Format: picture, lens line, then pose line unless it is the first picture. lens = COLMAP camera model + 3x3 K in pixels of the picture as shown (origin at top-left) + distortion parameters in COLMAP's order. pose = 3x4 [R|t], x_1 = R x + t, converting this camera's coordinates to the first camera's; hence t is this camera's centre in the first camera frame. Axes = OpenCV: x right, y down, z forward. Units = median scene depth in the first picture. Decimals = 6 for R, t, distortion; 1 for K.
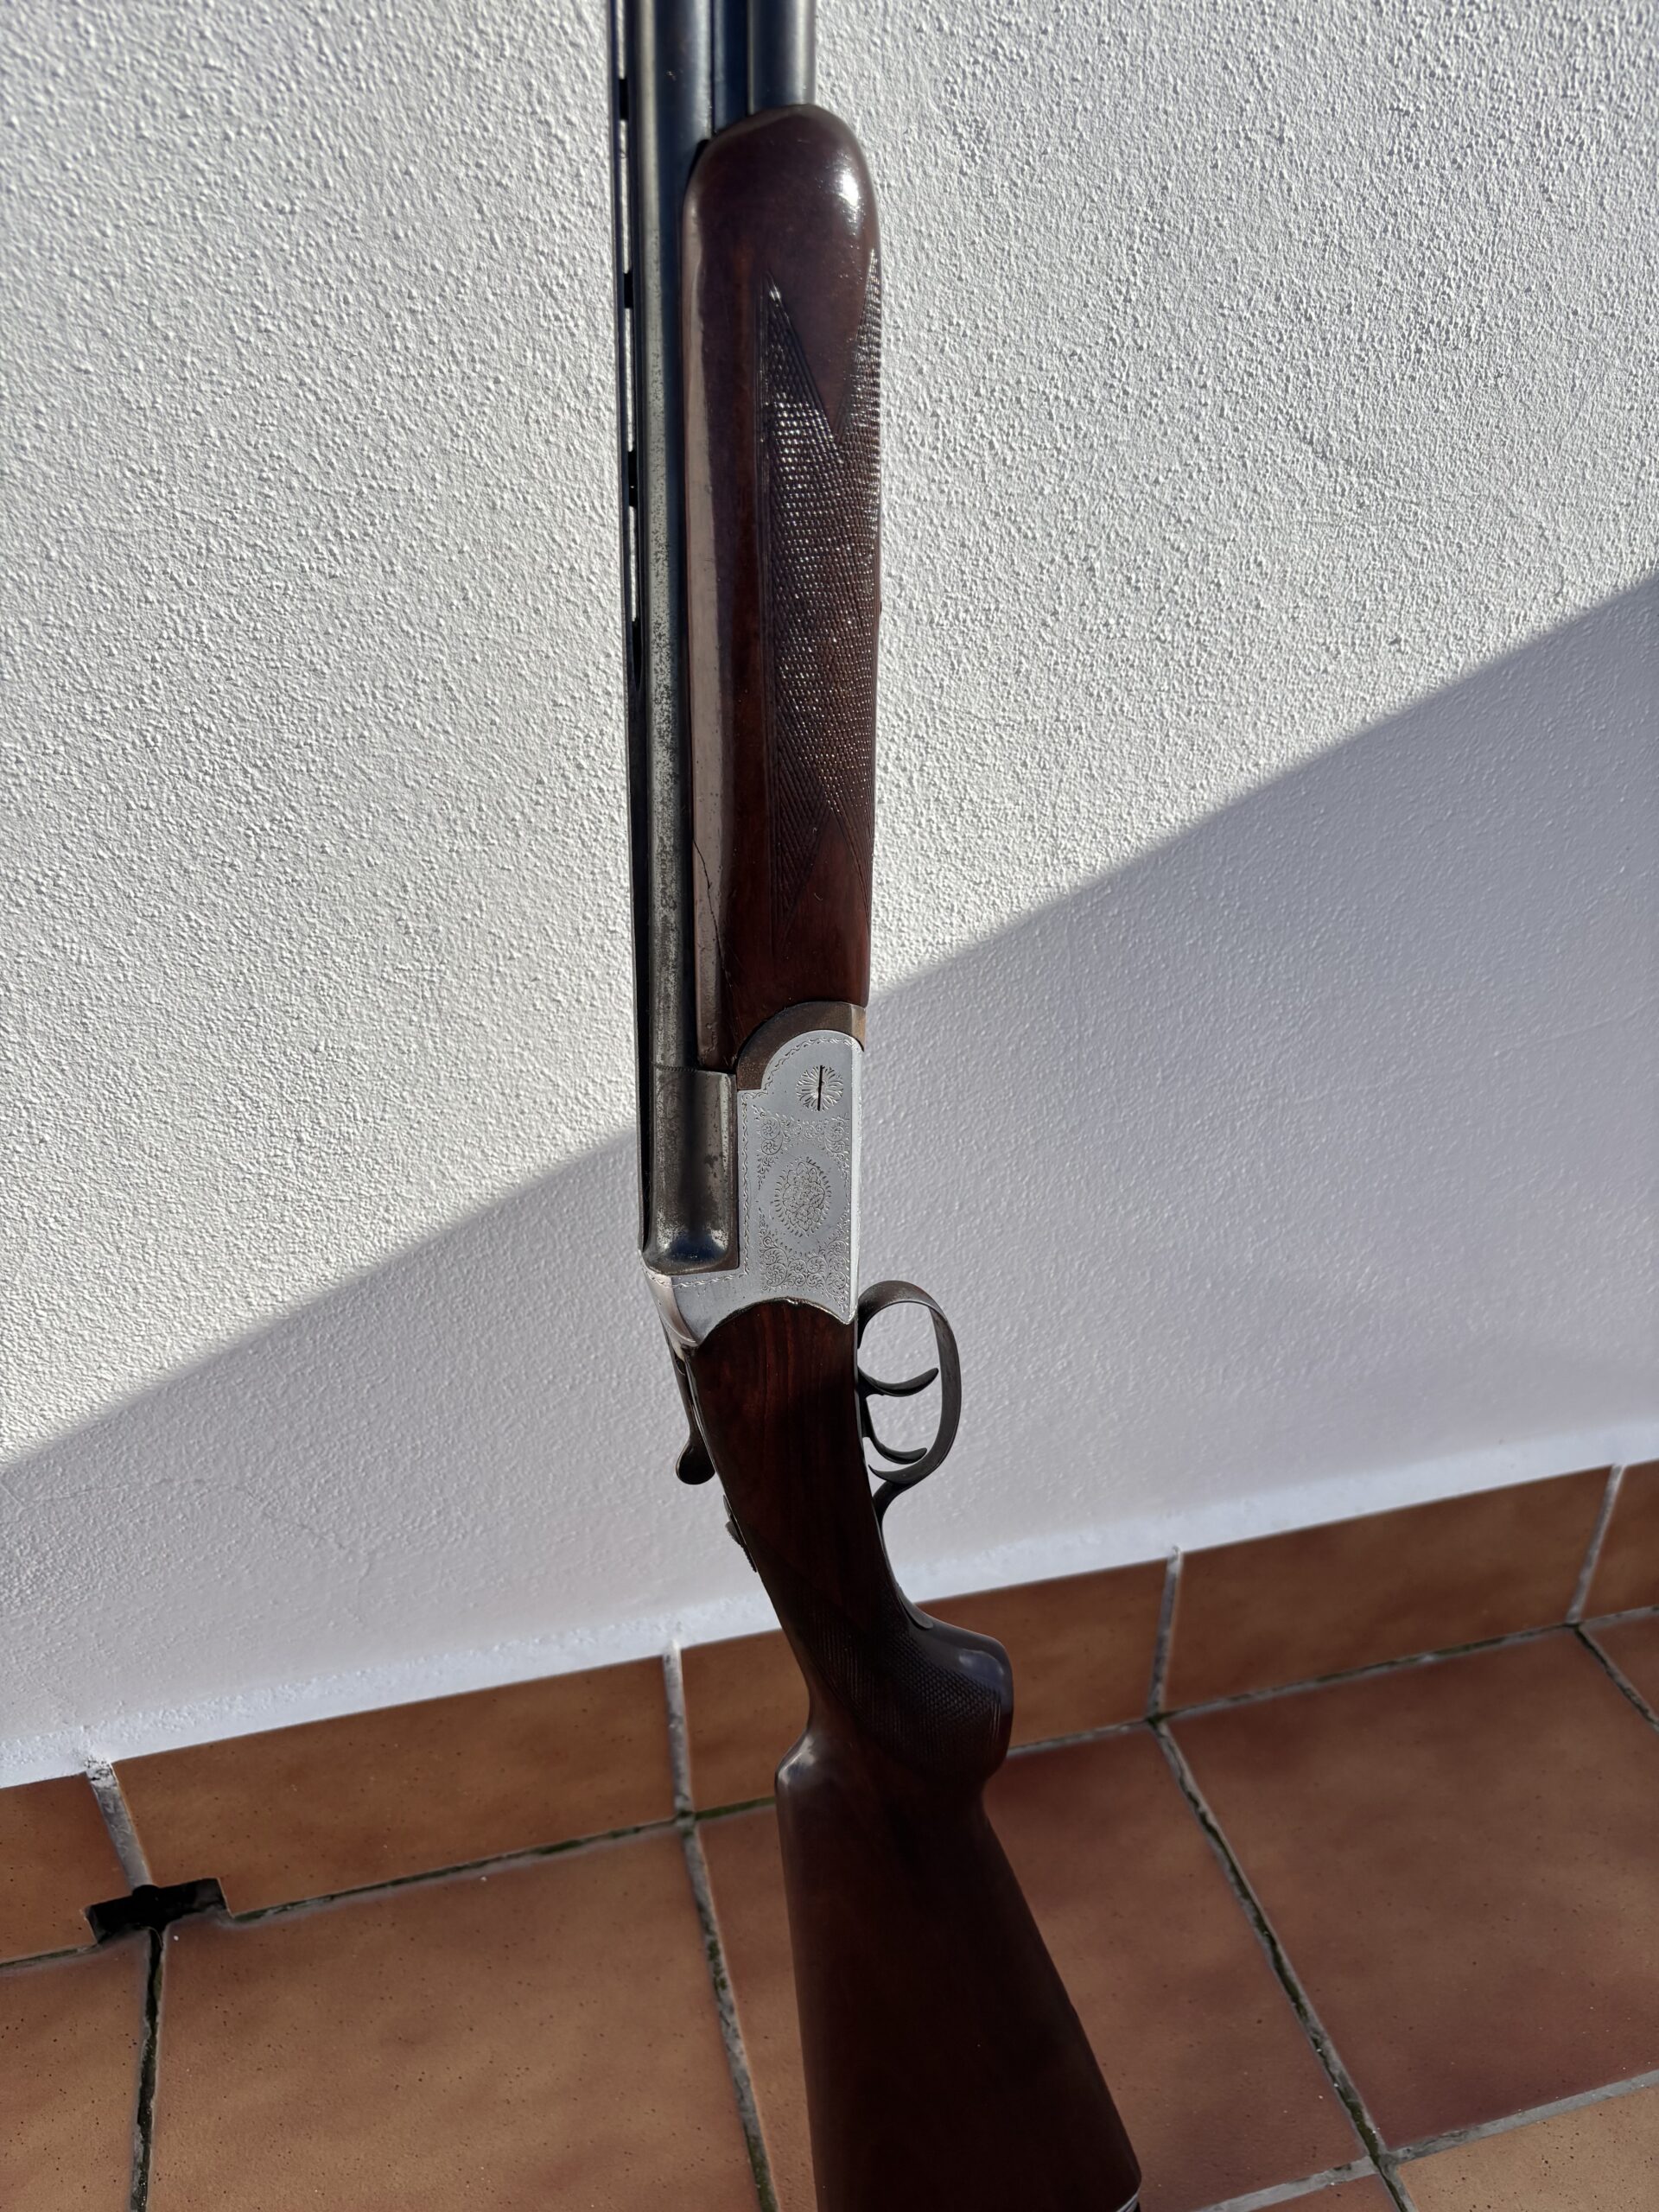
lens RADIAL K [[1714.5, 0, 837.7], [0, 1714.5, 1113.2], [0, 0, 1]] dist [0.023646, -0.041469]
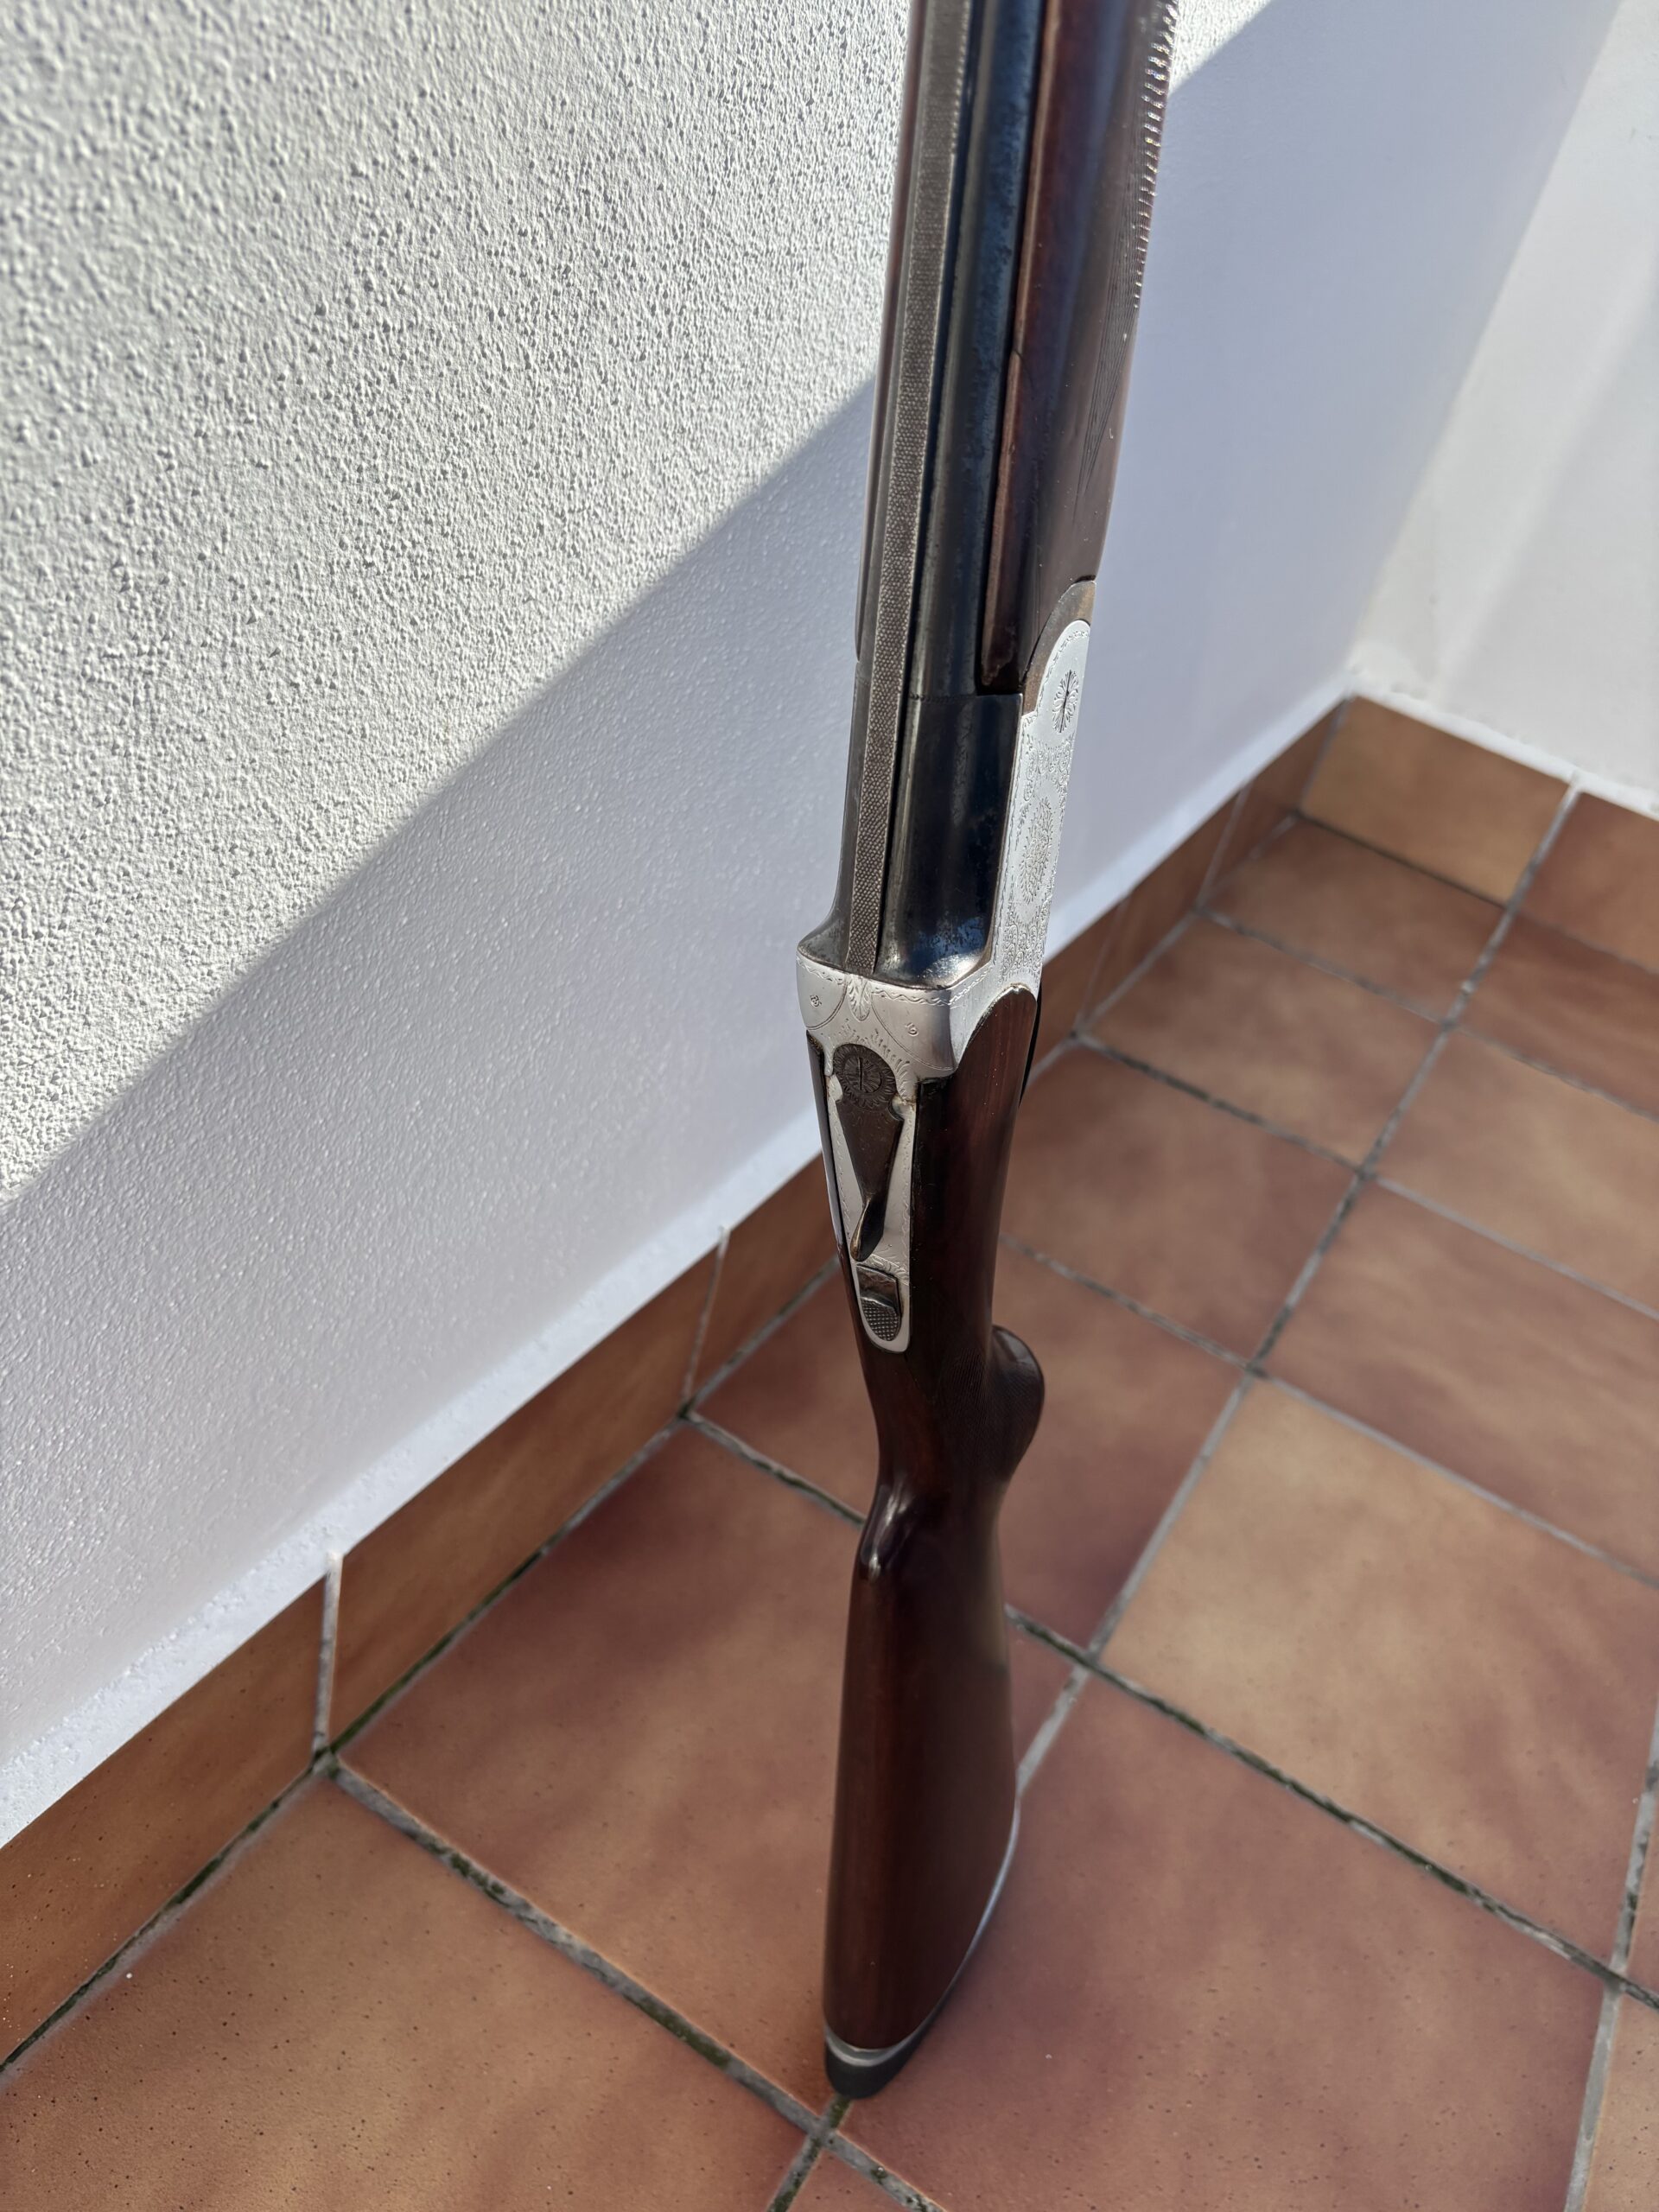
lens RADIAL K [[1714.5, 0, 848.7], [0, 1714.5, 1113.2], [0, 0, 1]] dist [0.023646, -0.041469]
pose [[0.683164, -0.289868, 0.670271, -0.496804], [0.170692, 0.955805, 0.239376, -0.030760], [-0.710036, -0.049123, 0.702450, 0.384387]]
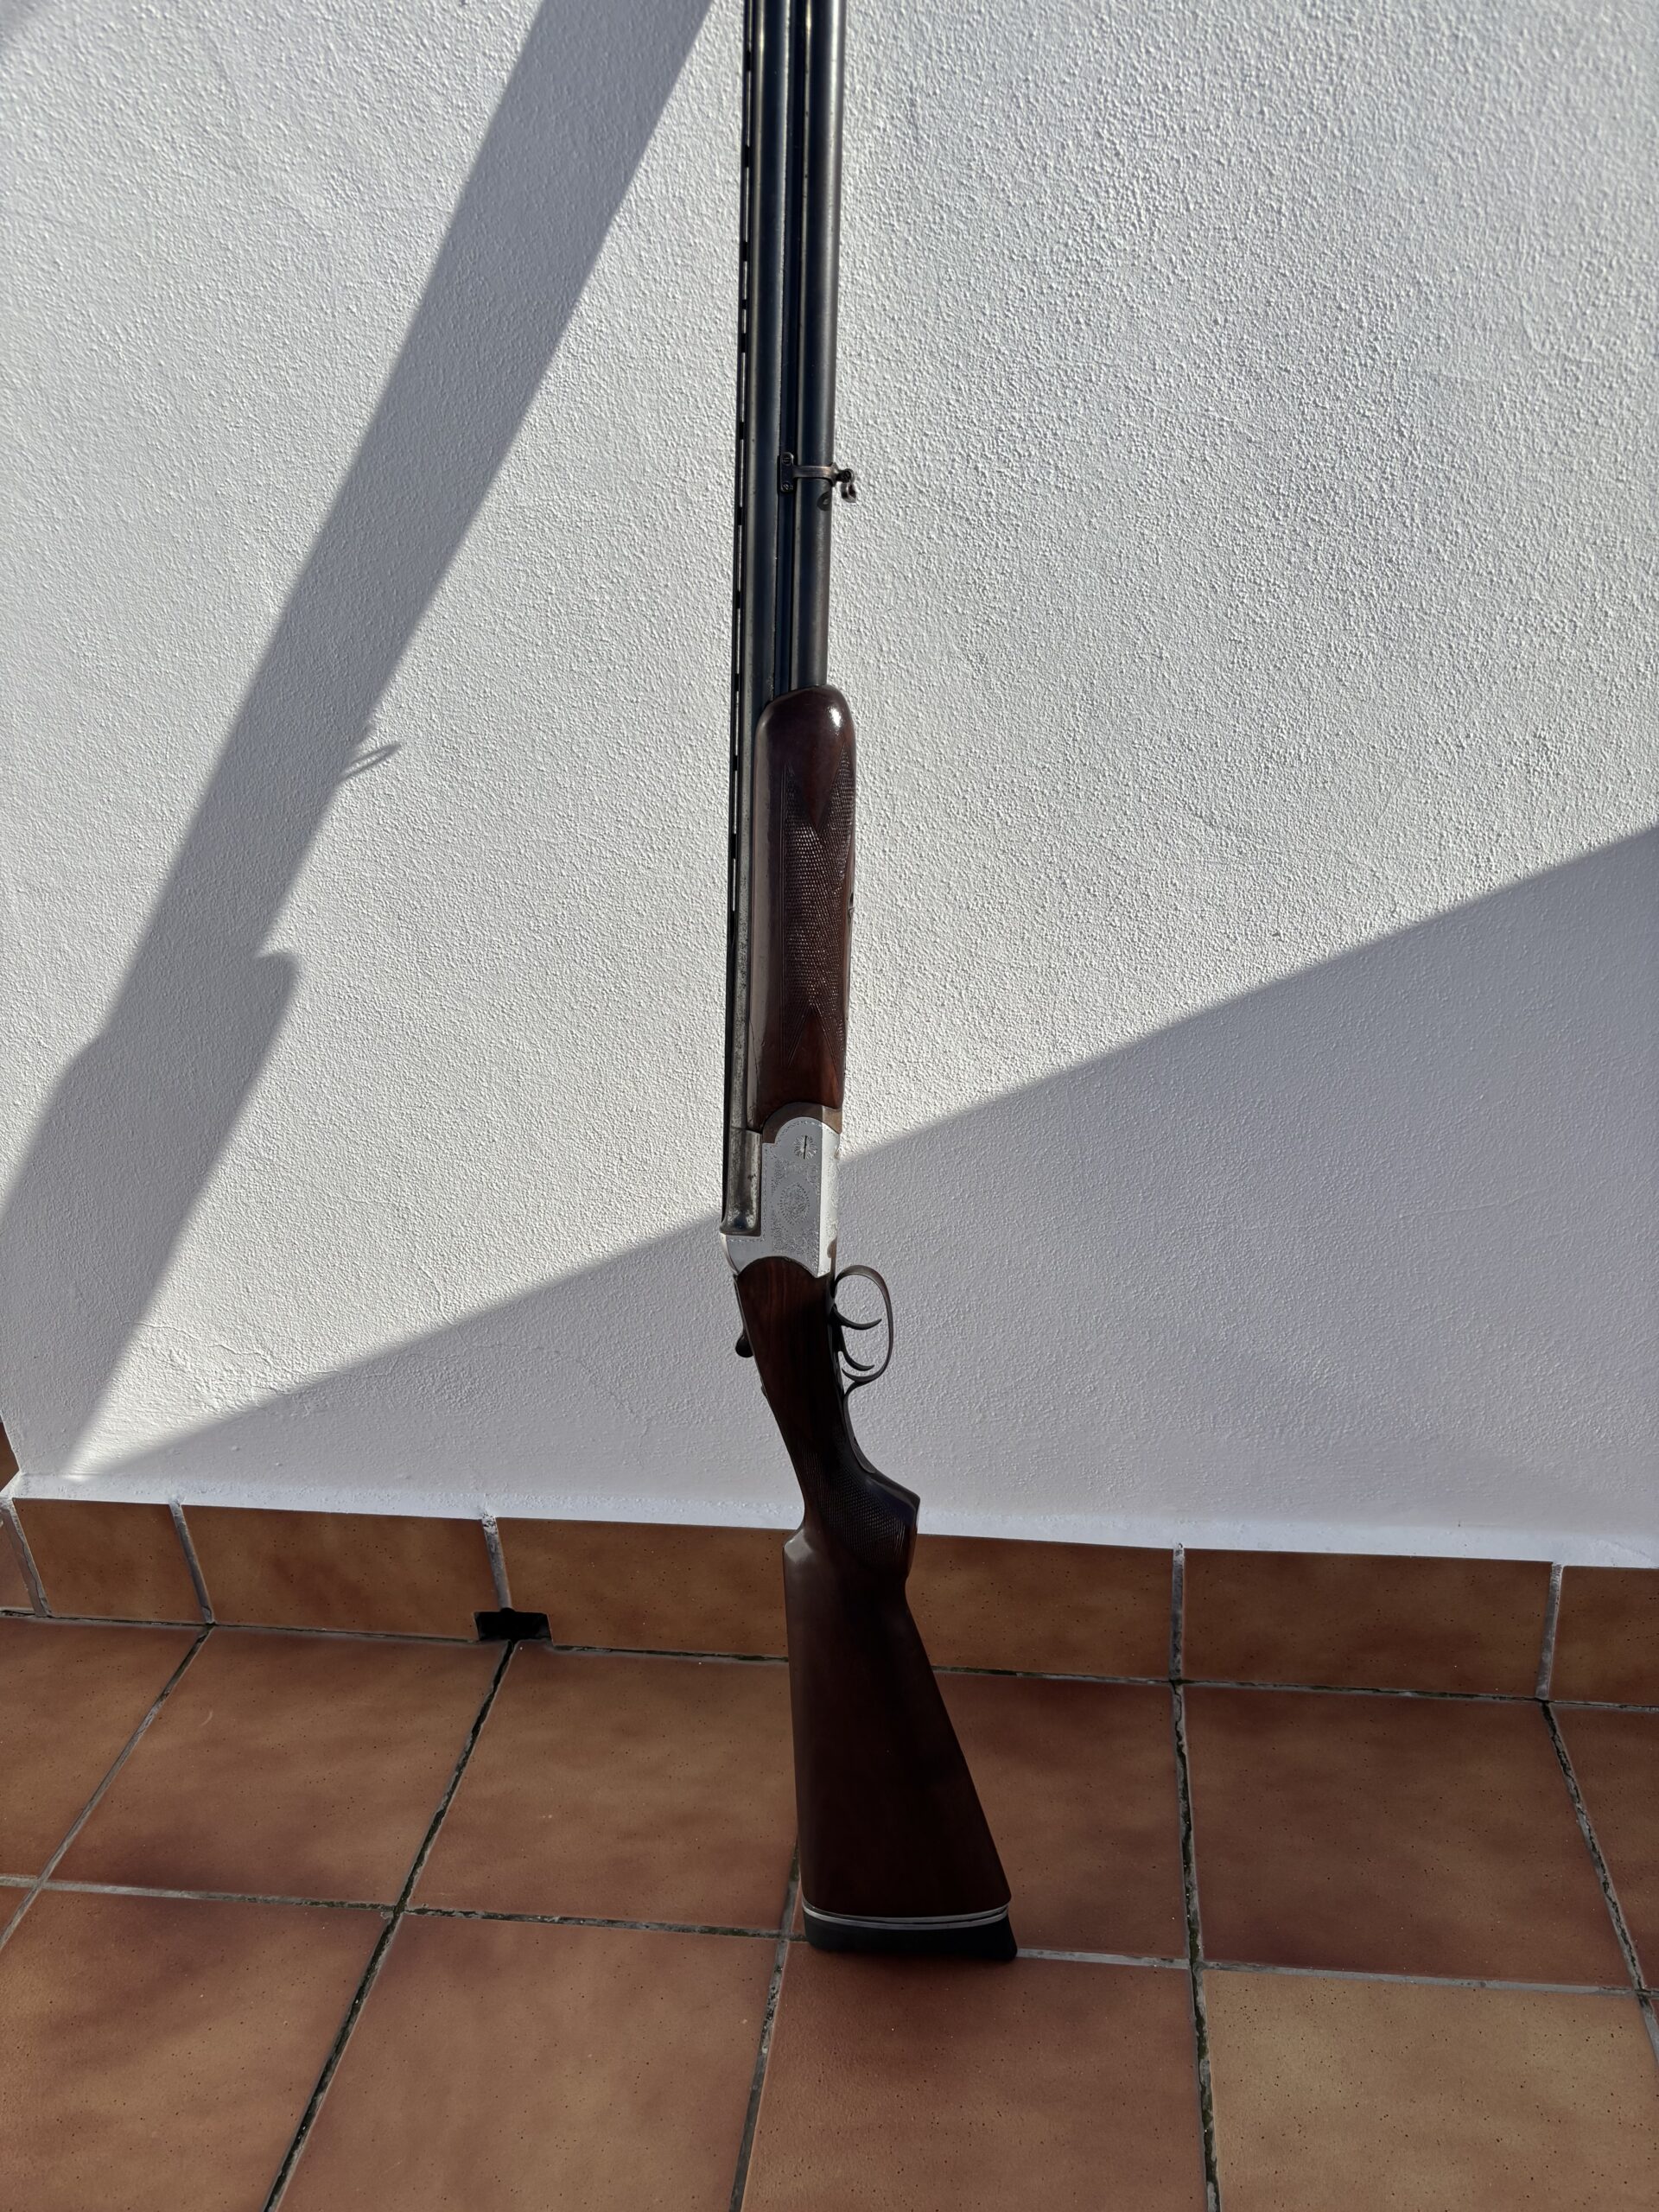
lens RADIAL K [[1714.5, 0, 820.5], [0, 1714.5, 1113.1], [0, 0, 1]] dist [0.023646, -0.041469]
pose [[0.921501, 0.113289, -0.371485, 0.544746], [-0.147978, 0.986776, -0.066143, 0.055030], [0.359080, 0.115922, 0.926080, -0.599523]]
